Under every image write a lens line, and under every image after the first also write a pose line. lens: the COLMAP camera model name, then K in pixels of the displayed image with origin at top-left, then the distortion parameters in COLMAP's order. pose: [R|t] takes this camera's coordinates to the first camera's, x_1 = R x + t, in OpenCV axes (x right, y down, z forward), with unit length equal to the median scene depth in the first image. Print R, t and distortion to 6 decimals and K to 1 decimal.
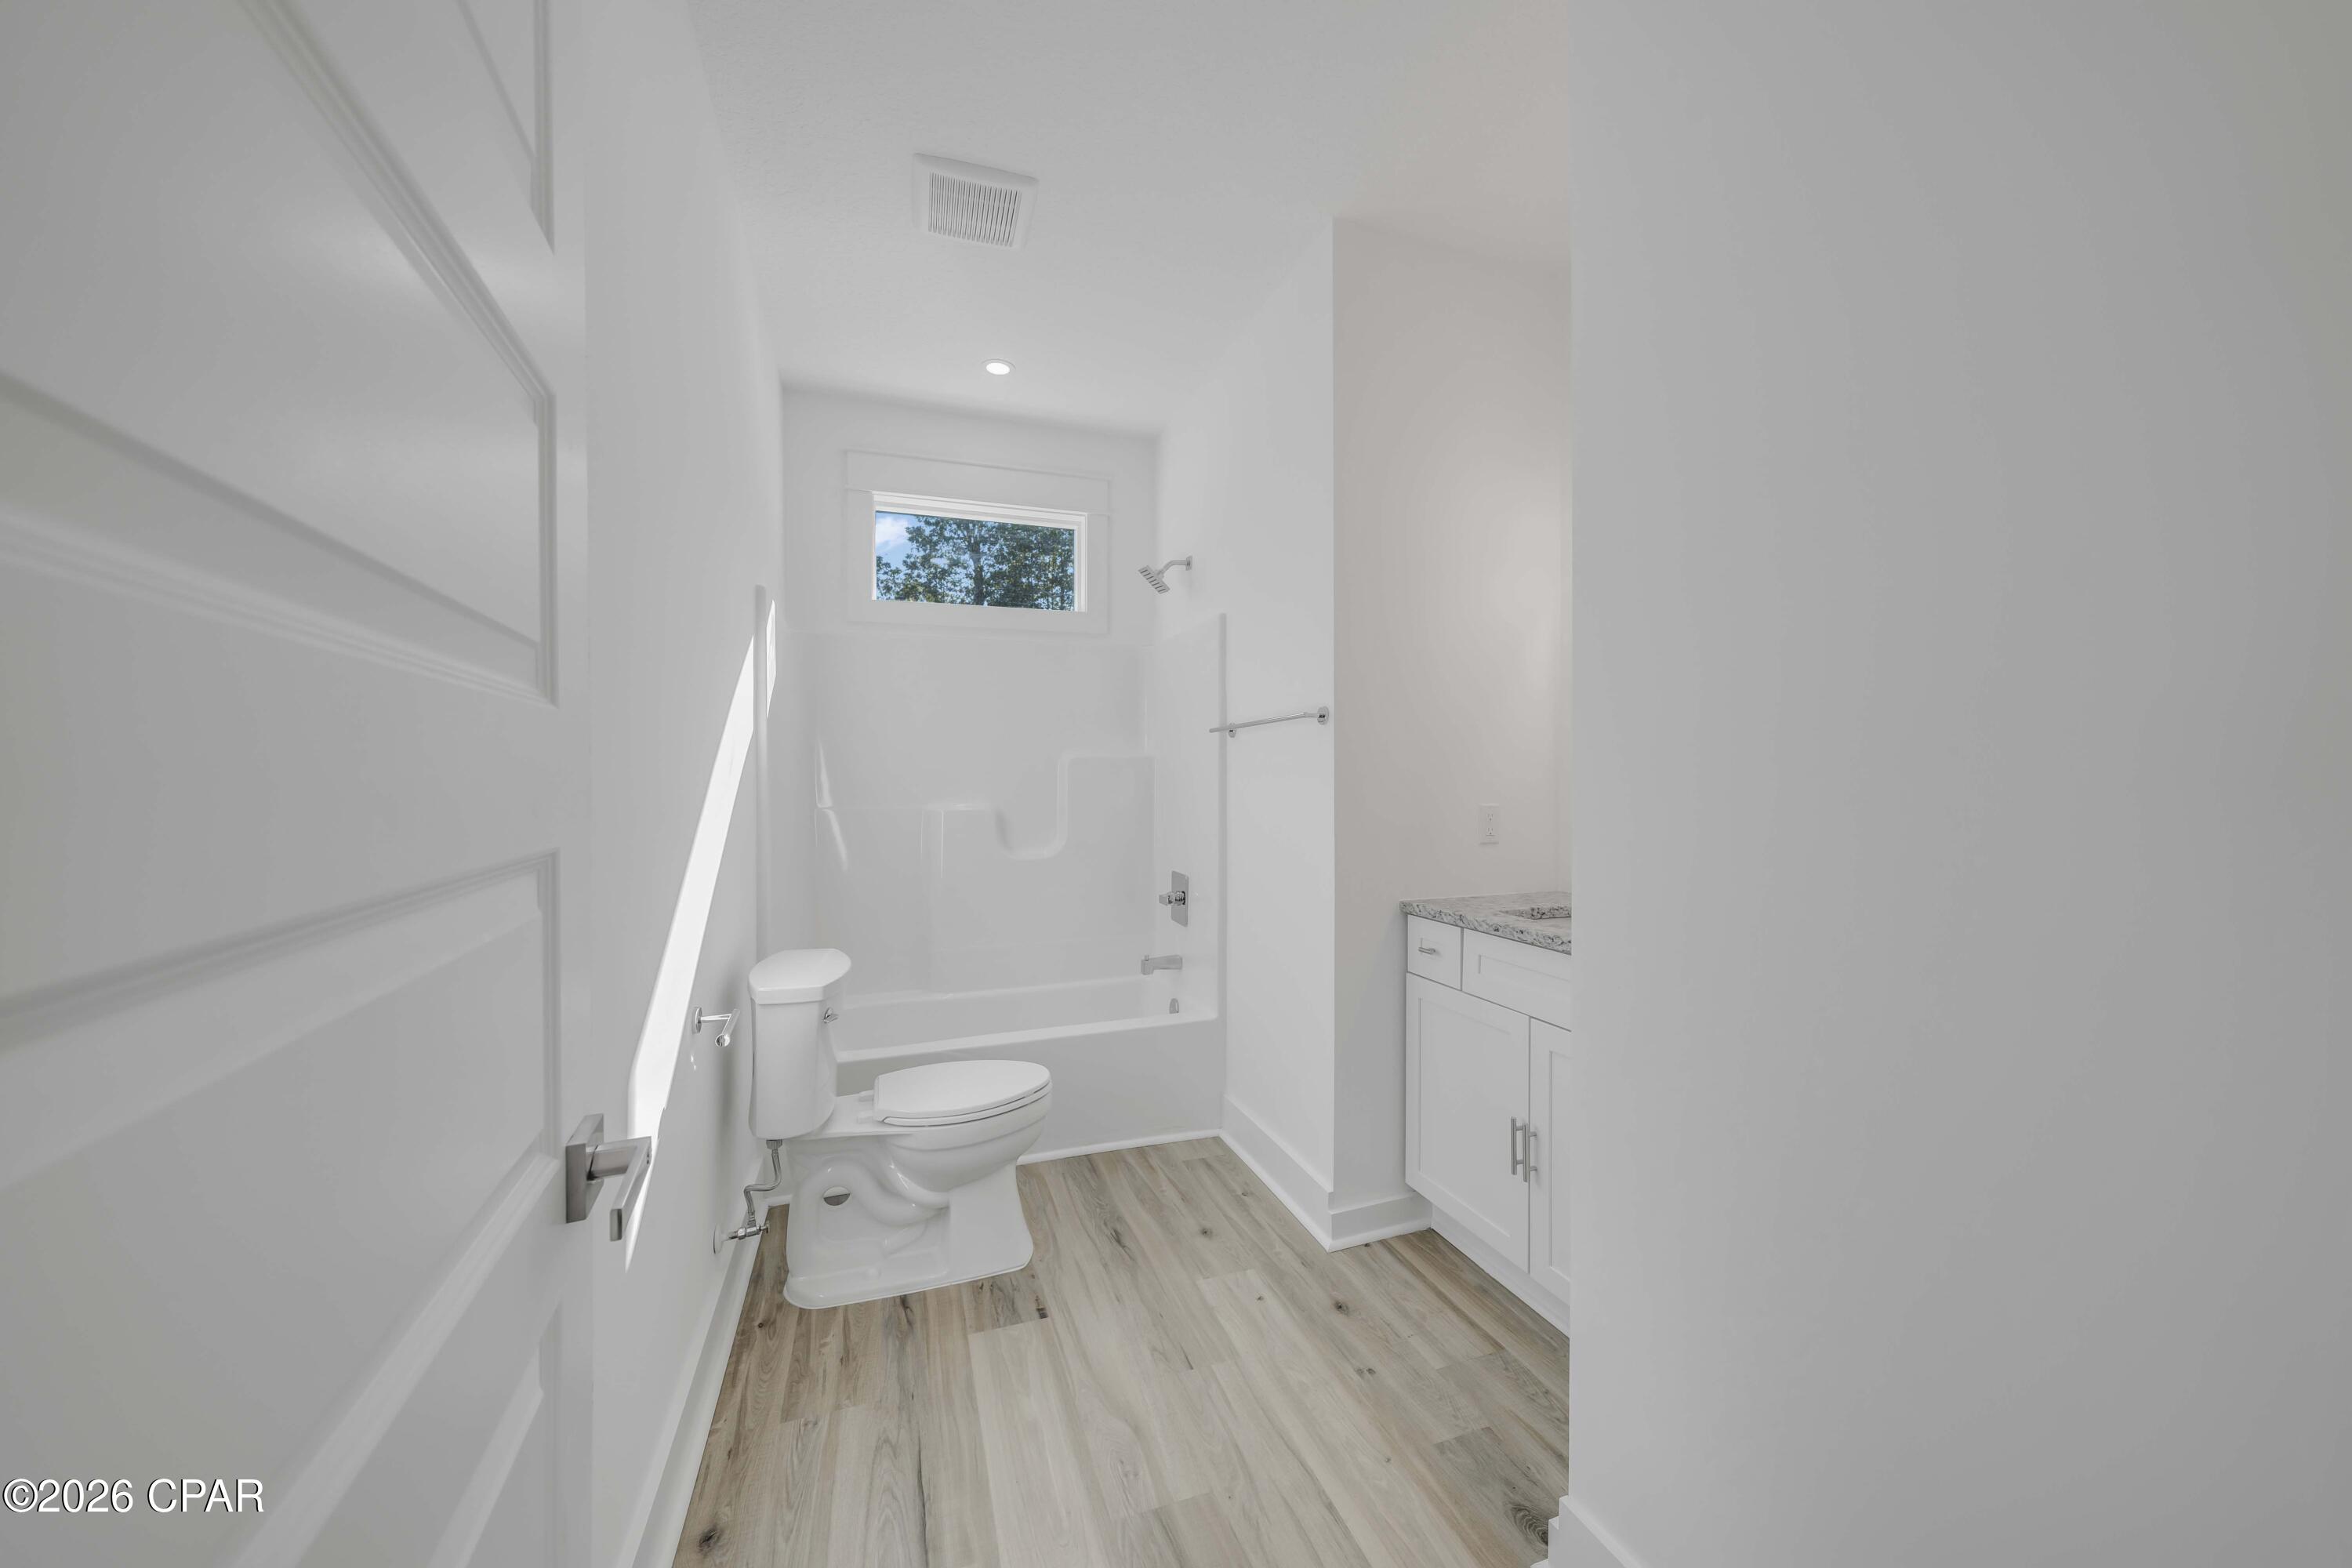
lens RADIAL K [[809.8, 0, 1176.0], [0, 809.8, 784.0], [0, 0, 1]] dist [-0.029303, 0.000000]
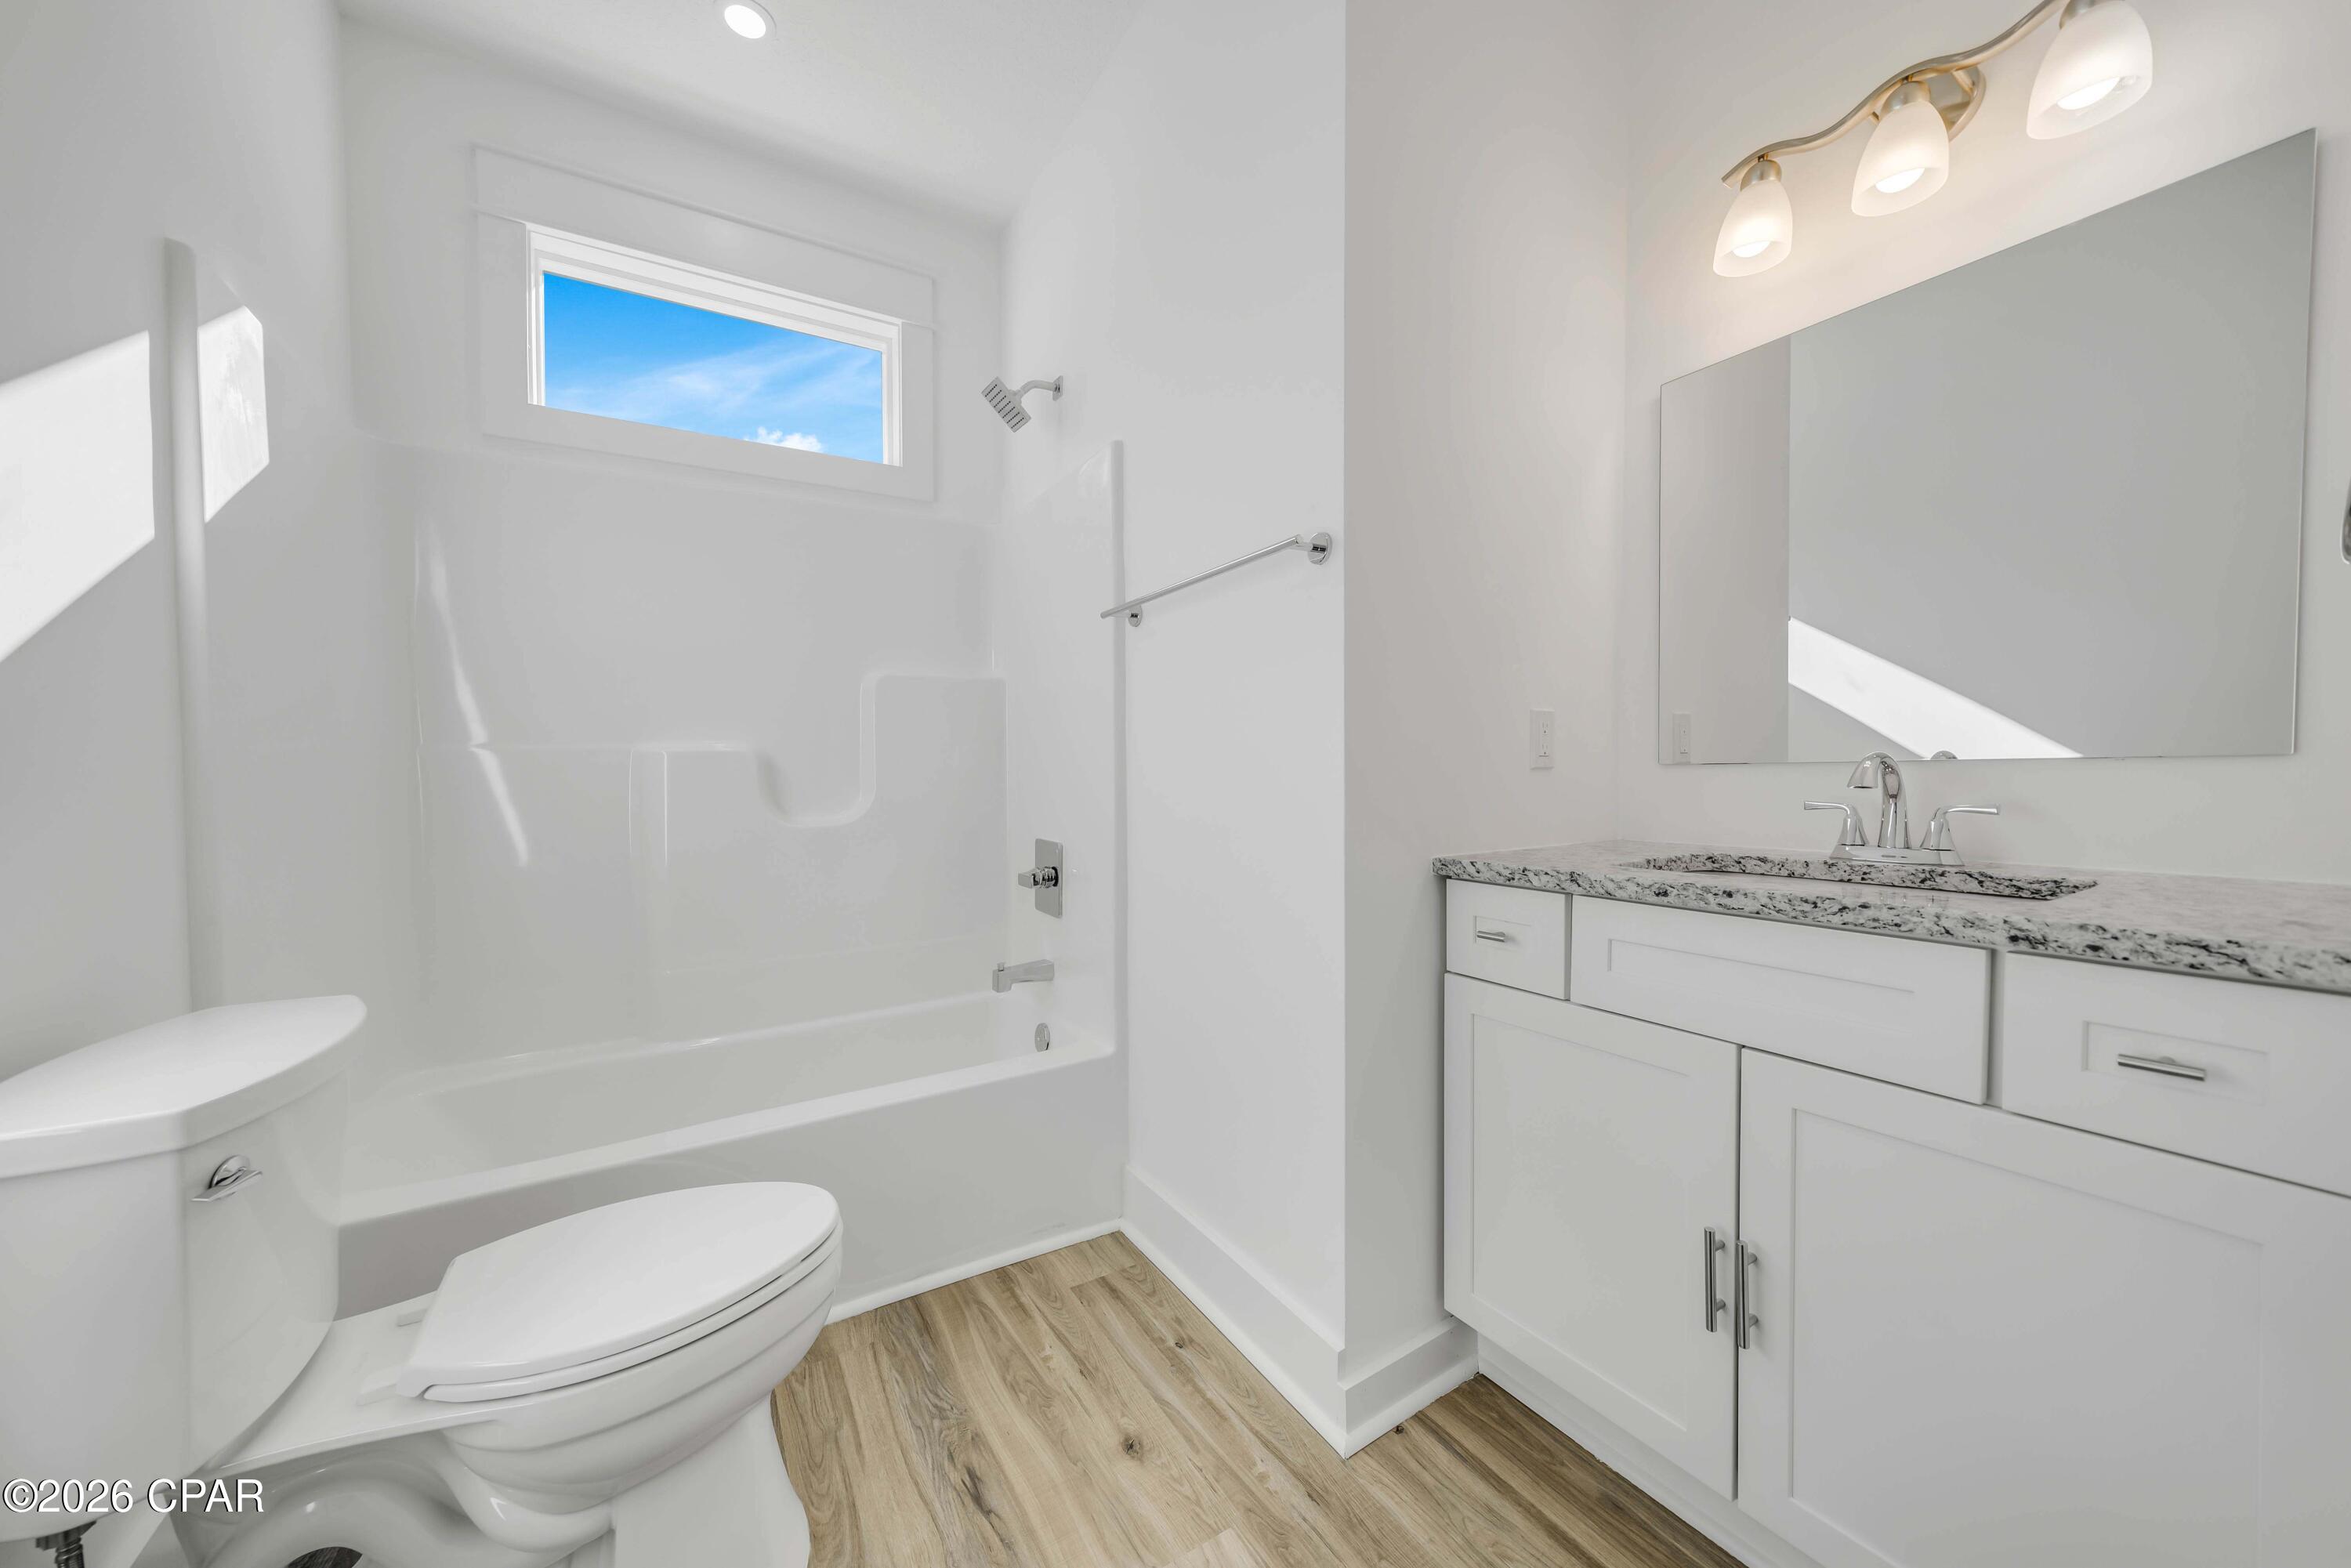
lens RADIAL K [[817.7, 0, 1164.2], [0, 817.7, 784.0], [0, 0, 1]] dist [-0.003474, -0.000136]
pose [[0.980655, -0.013219, 0.195300, -0.045448], [0.011548, 0.999886, 0.009693, 0.075340], [-0.195405, -0.007250, 0.980696, 0.404246]]
